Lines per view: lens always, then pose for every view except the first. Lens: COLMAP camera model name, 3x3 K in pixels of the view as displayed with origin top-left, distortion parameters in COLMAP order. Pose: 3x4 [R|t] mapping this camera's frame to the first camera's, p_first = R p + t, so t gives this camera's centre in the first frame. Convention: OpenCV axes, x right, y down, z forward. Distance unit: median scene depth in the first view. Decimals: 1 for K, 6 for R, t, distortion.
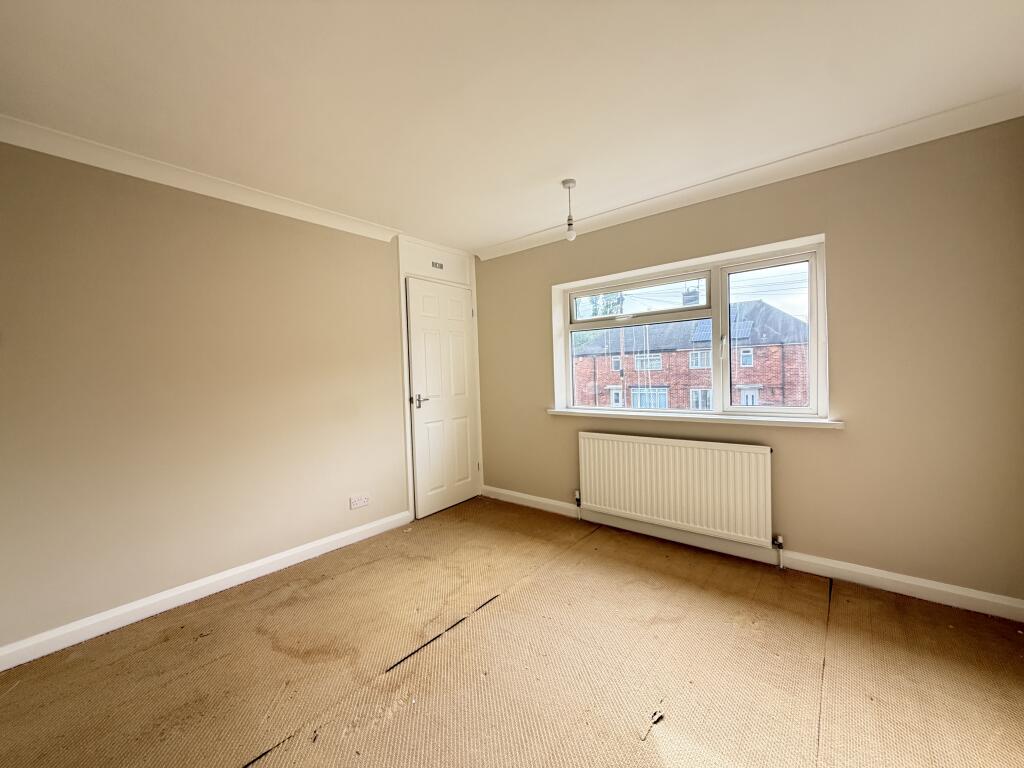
lens RADIAL K [[411.1, 0, 512.0], [0, 411.1, 384.0], [0, 0, 1]] dist [0.000574, 0.000154]
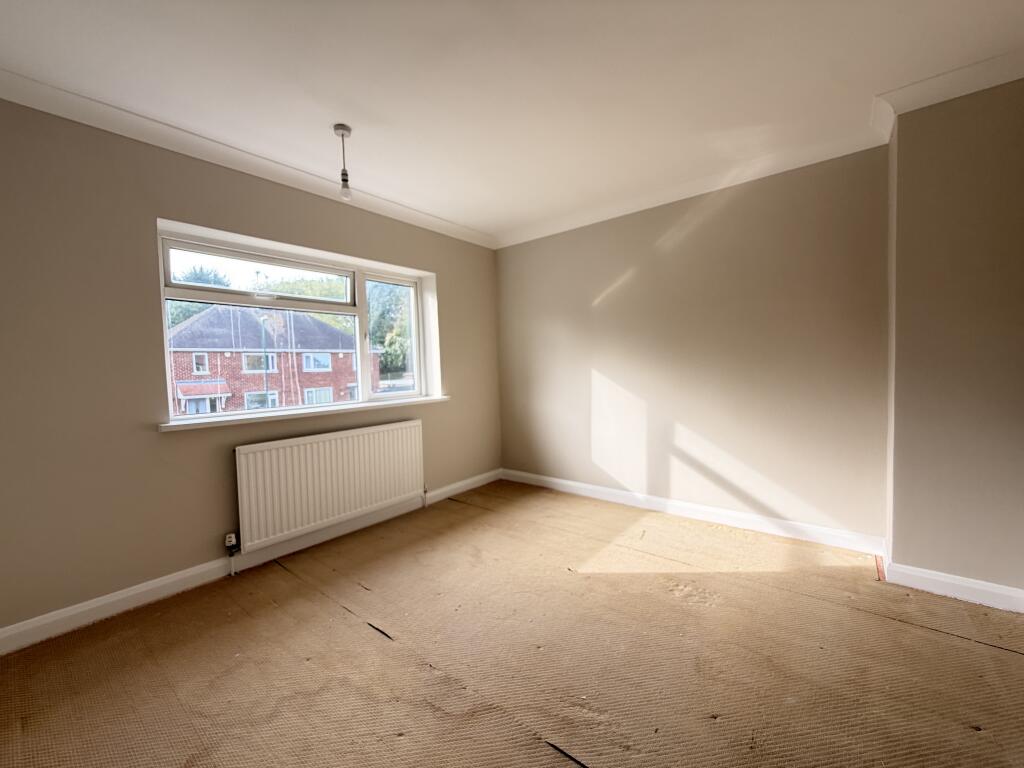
lens RADIAL K [[407.5, 0, 512.0], [0, 407.5, 384.0], [0, 0, 1]] dist [-0.001111, -0.000138]
pose [[-0.012320, -0.014360, 0.999821, -0.608046], [0.053615, 0.998449, 0.015001, 0.027224], [-0.998486, 0.053790, -0.011531, 0.606262]]
